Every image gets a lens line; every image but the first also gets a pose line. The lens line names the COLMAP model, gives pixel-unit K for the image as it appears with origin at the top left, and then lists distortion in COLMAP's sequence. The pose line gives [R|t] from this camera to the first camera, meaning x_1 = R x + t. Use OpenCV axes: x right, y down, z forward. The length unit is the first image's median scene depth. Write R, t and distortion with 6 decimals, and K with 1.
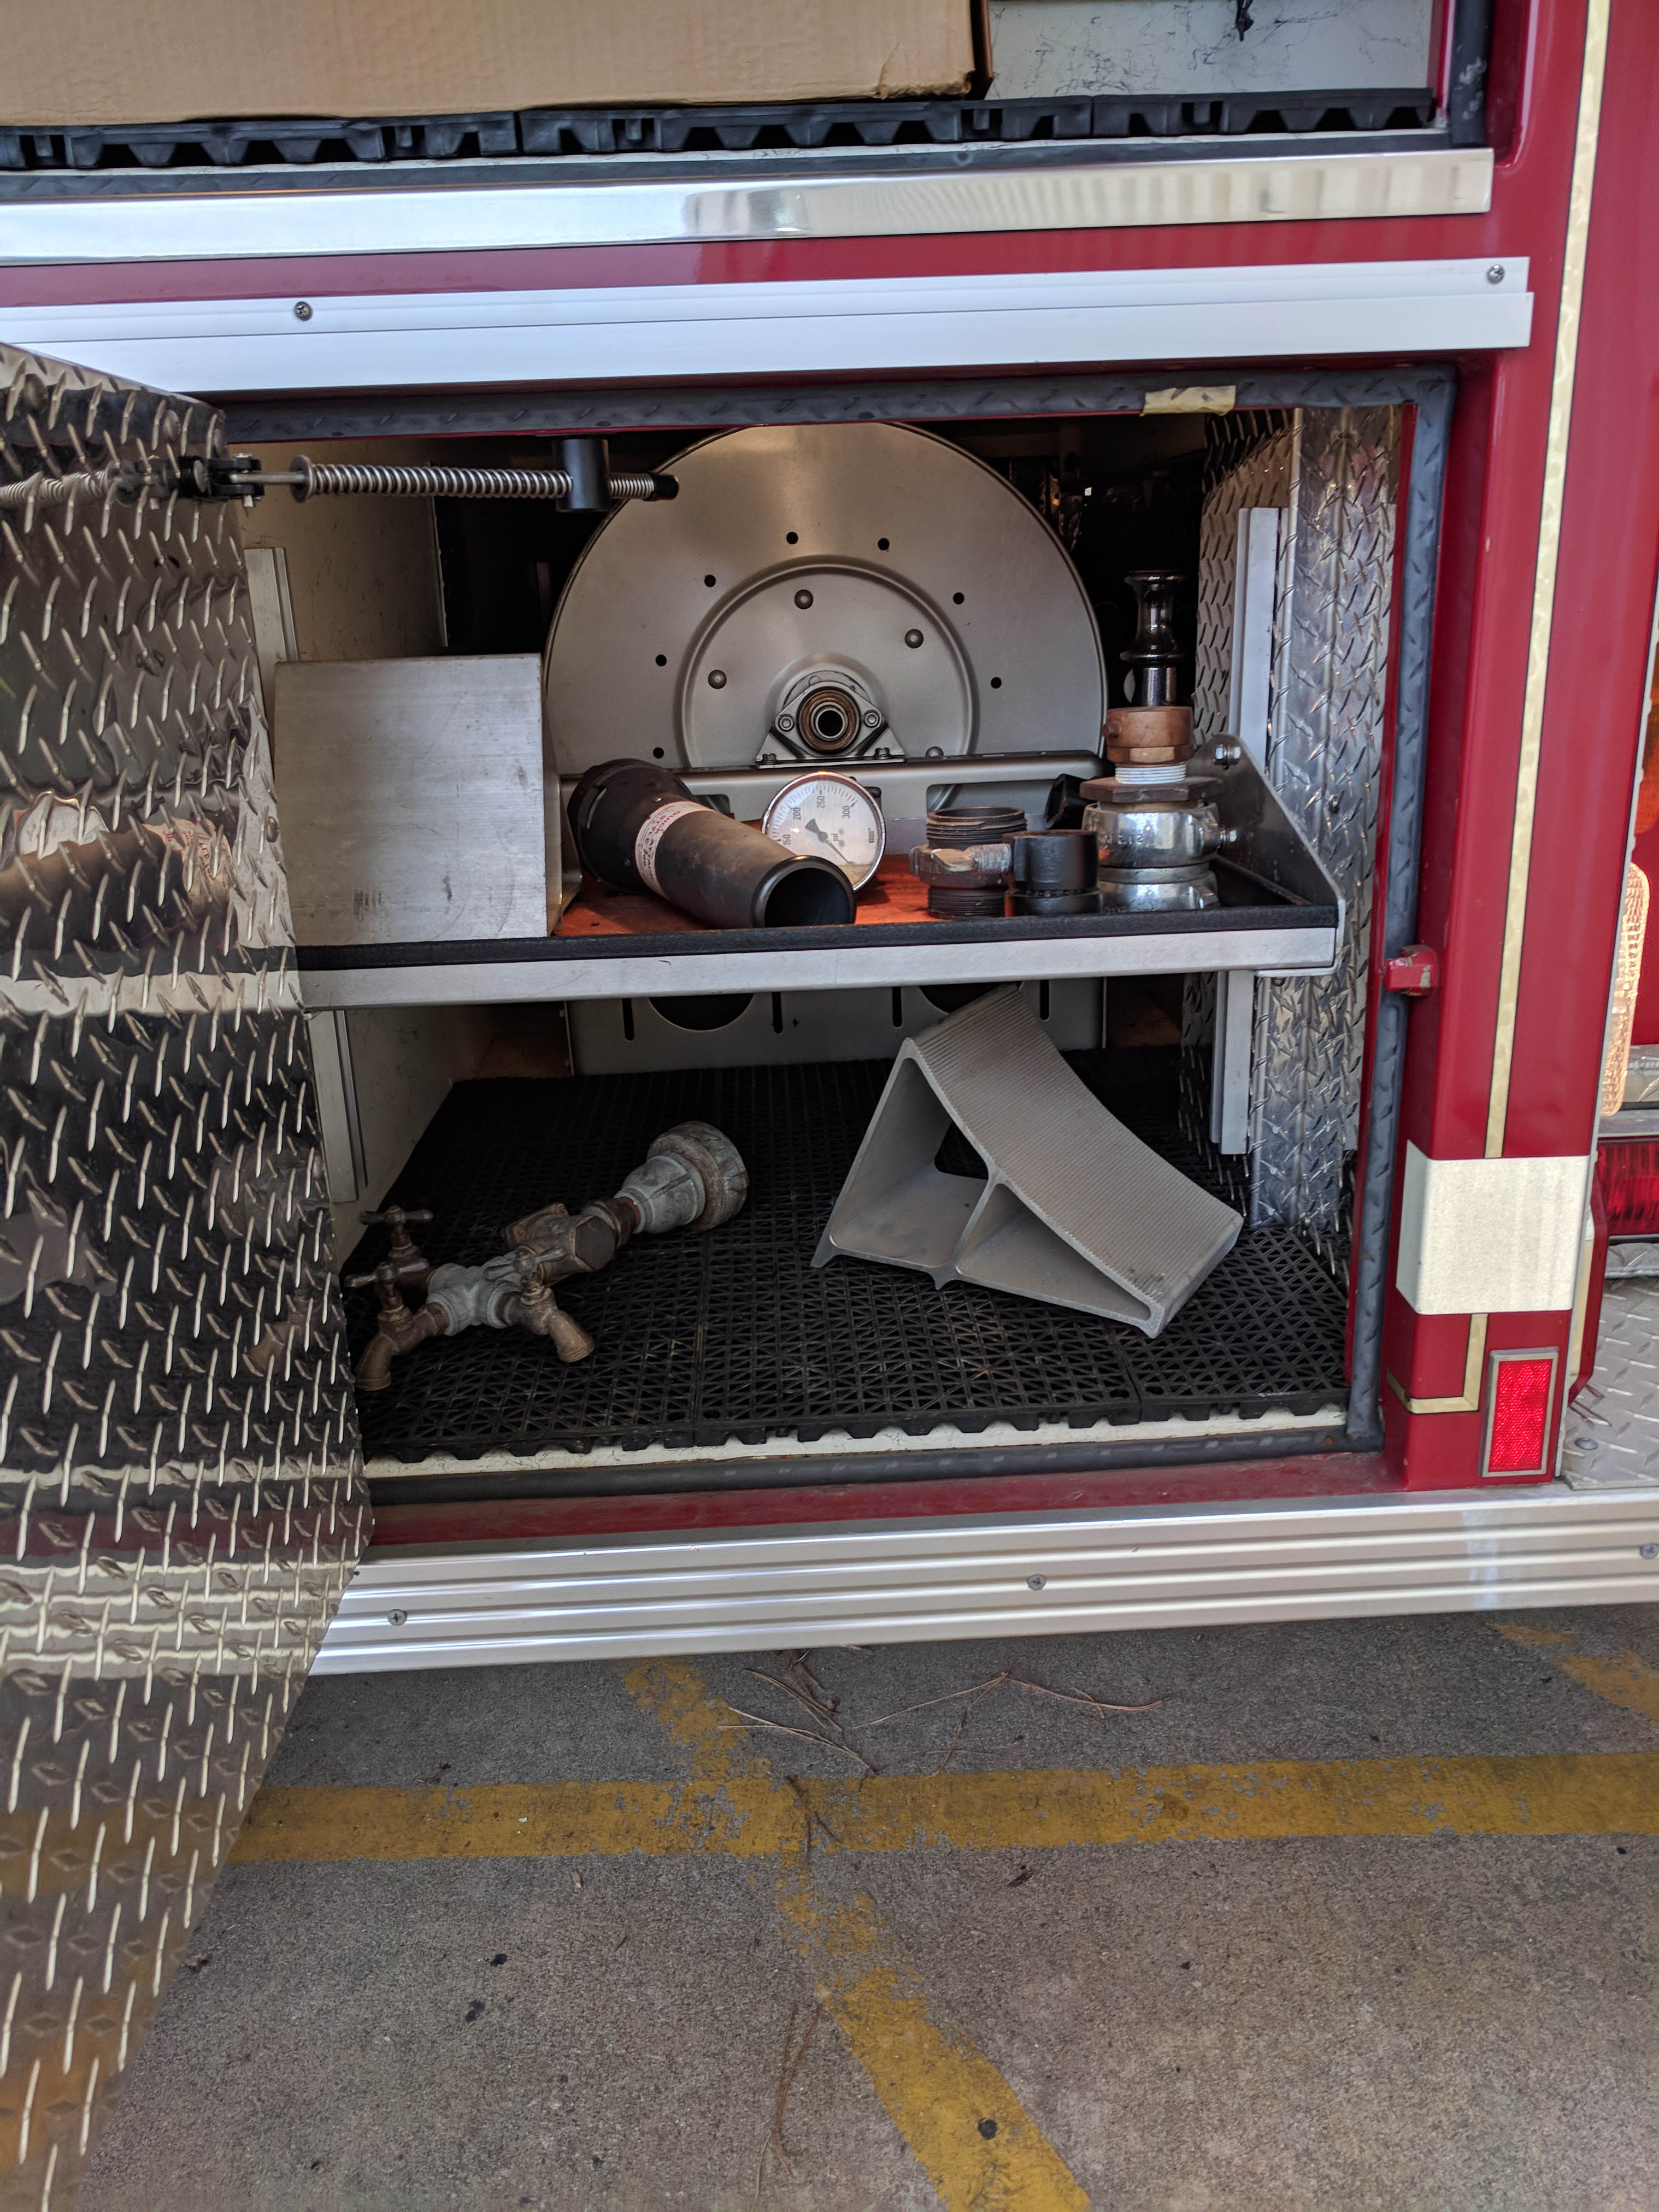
lens RADIAL K [[1663.6, 0, 833.7], [0, 1663.6, 1108.0], [0, 0, 1]] dist [-0.002640, 0.022134]
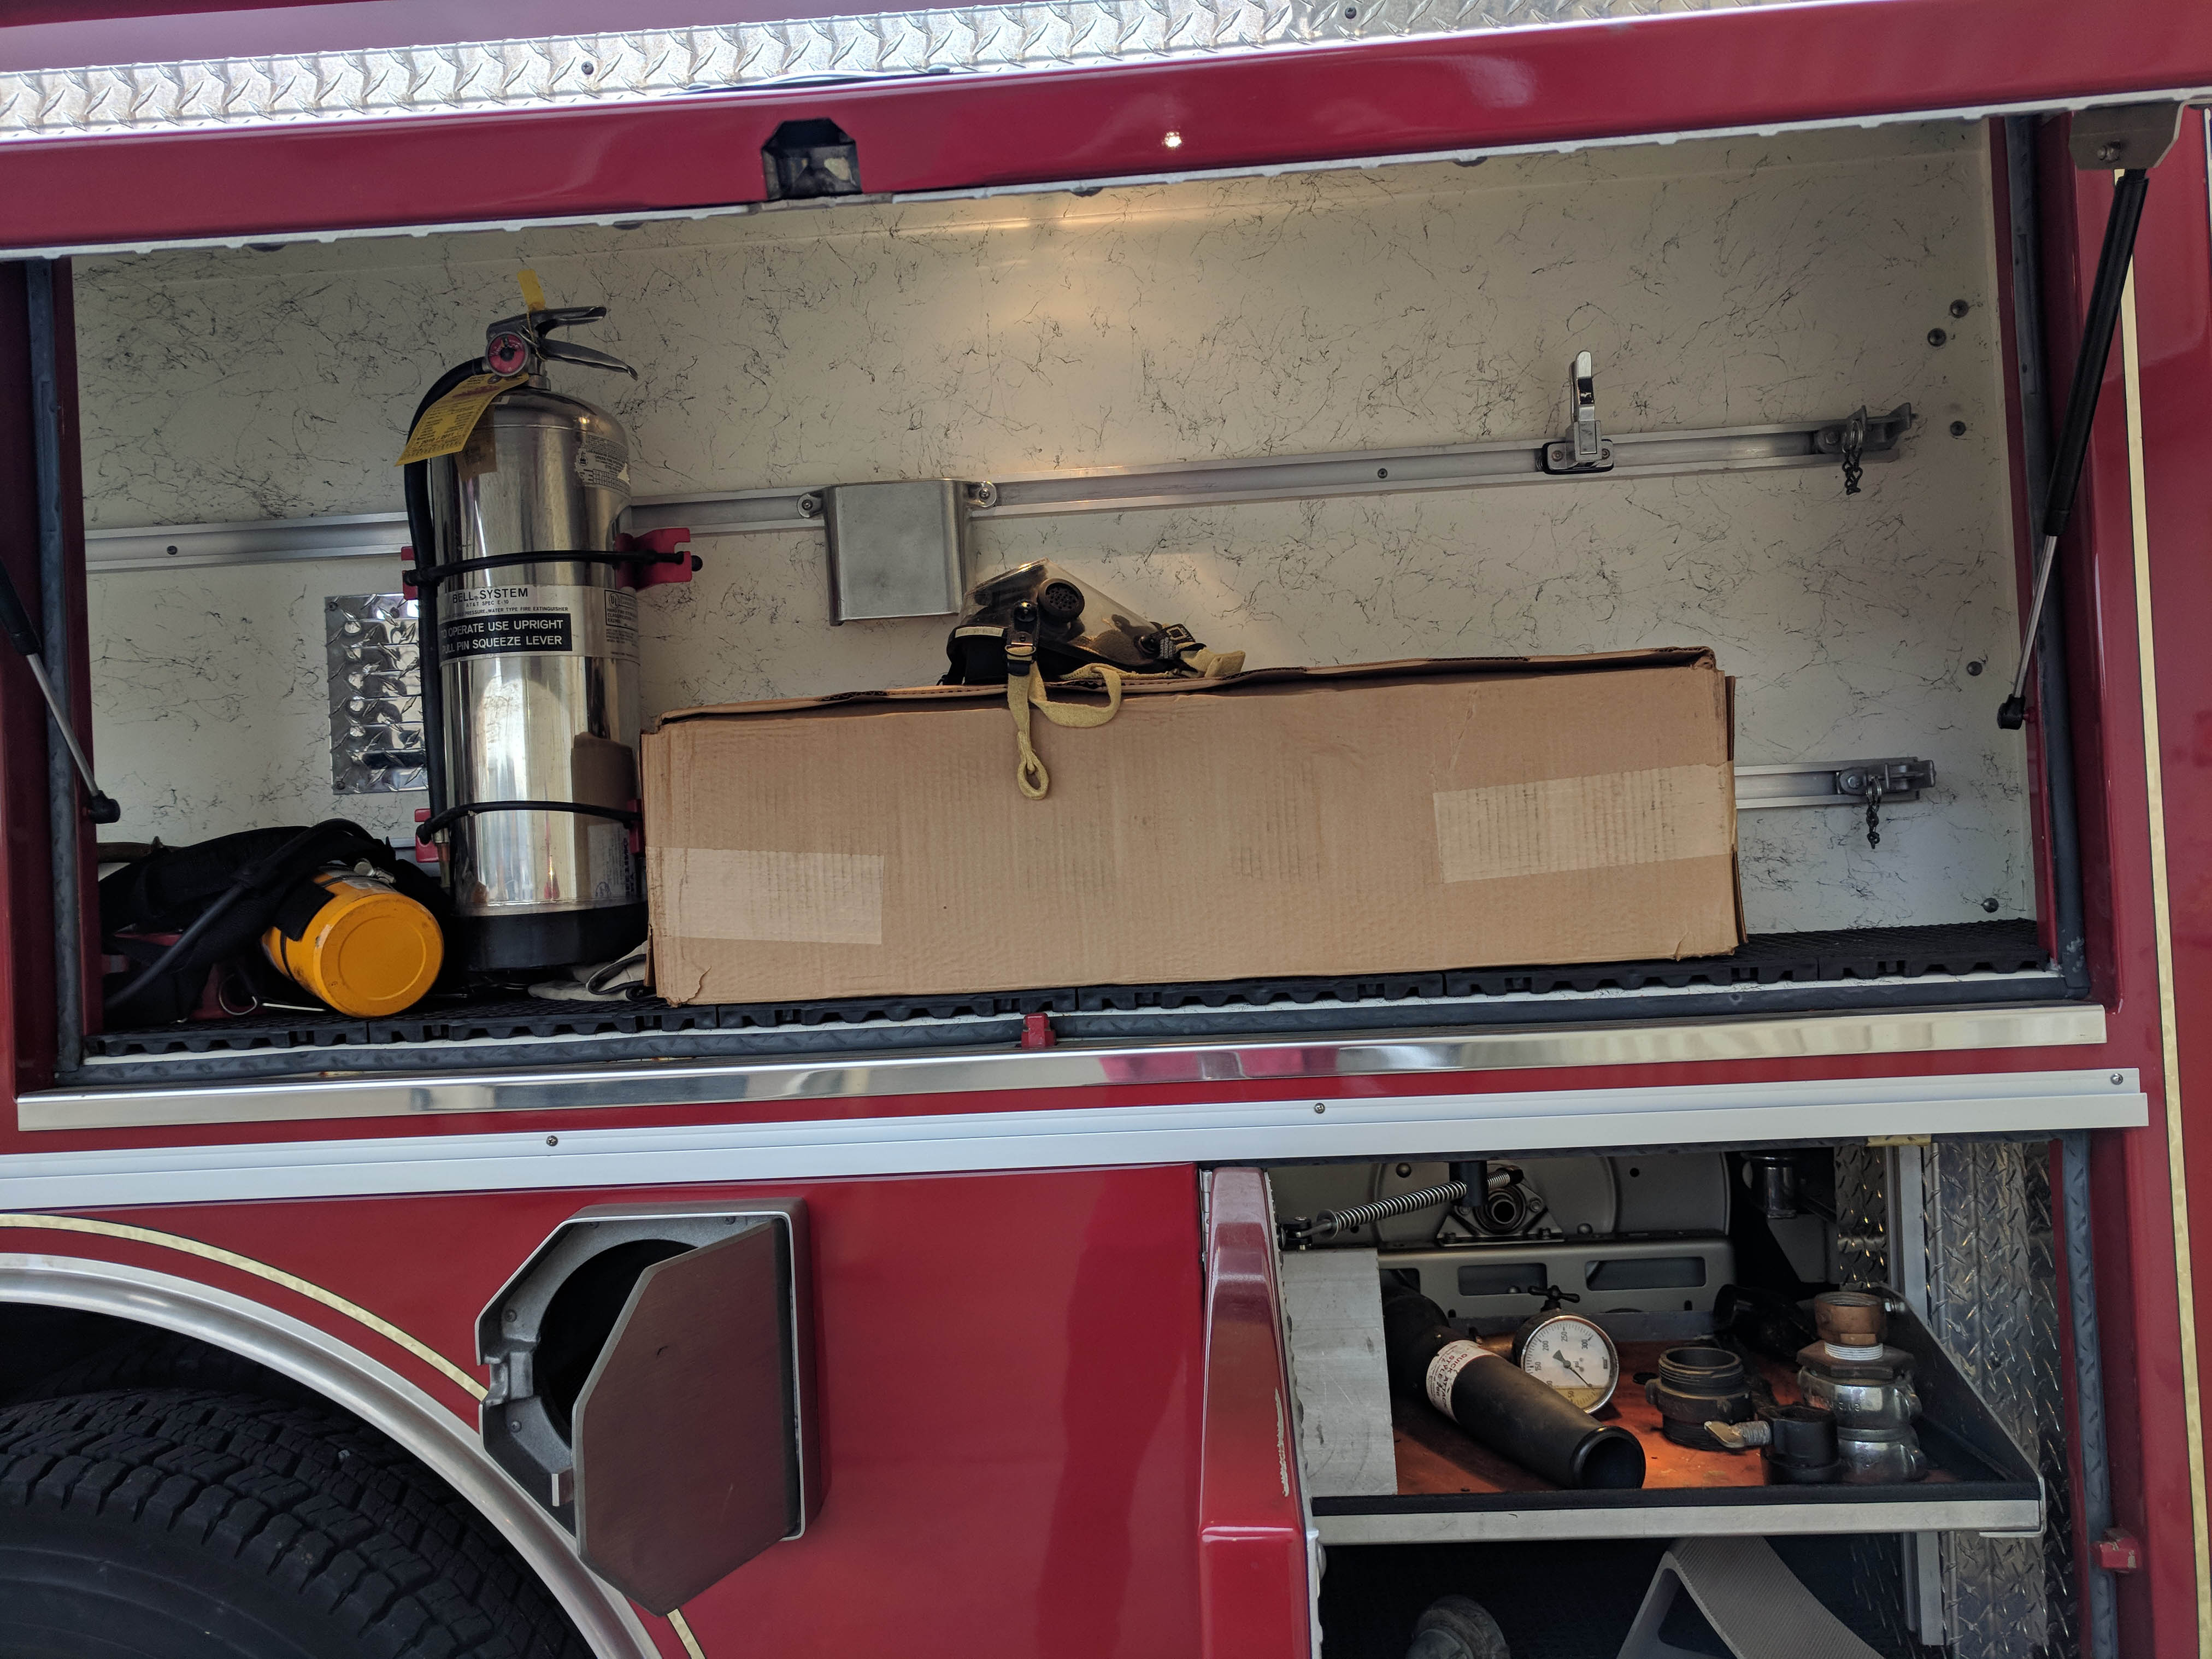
lens RADIAL K [[1663.6, 0, 1102.8], [0, 1663.6, 828.9], [0, 0, 1]] dist [-0.002640, 0.022134]
pose [[0.994935, -0.014259, -0.099509, -0.263185], [-0.017689, 0.949610, -0.312935, -0.171352], [0.098956, 0.313110, 0.944547, -0.422934]]
